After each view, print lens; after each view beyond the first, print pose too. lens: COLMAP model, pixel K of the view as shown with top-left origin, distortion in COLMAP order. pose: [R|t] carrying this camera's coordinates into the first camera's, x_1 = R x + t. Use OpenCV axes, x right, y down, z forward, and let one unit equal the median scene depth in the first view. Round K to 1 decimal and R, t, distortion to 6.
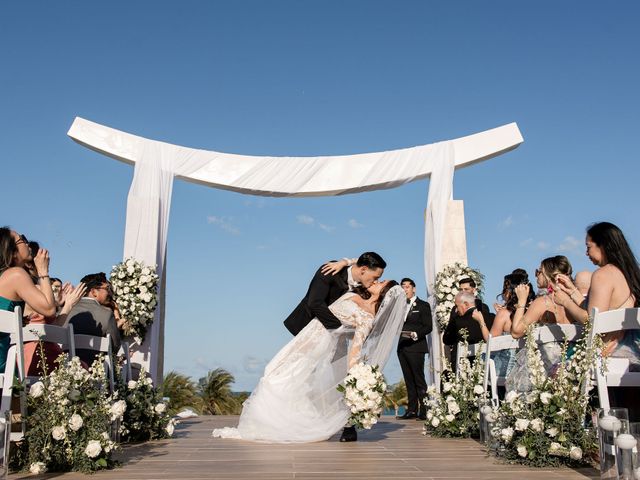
lens RADIAL K [[739.2, 0, 320.0], [0, 739.2, 240.0], [0, 0, 1]] dist [0.003656, 0.005798]
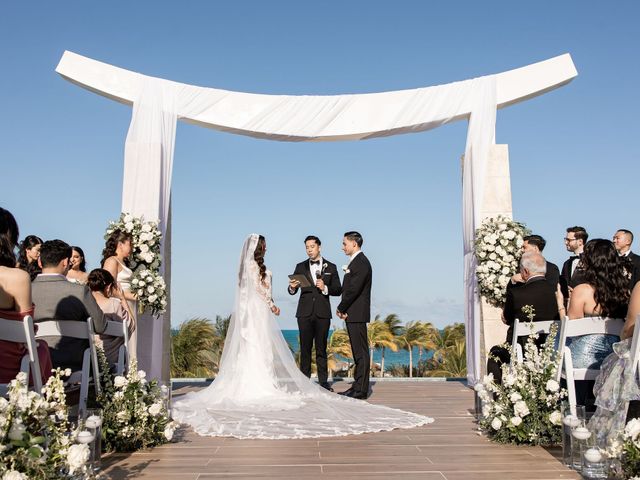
lens RADIAL K [[739.2, 0, 320.0], [0, 739.2, 240.0], [0, 0, 1]] dist [0.003656, 0.005798]
pose [[0.999800, -0.002700, -0.019822, -0.011333], [0.004224, 0.997002, 0.077261, -0.009814], [0.019554, -0.077329, 0.996814, 0.119995]]
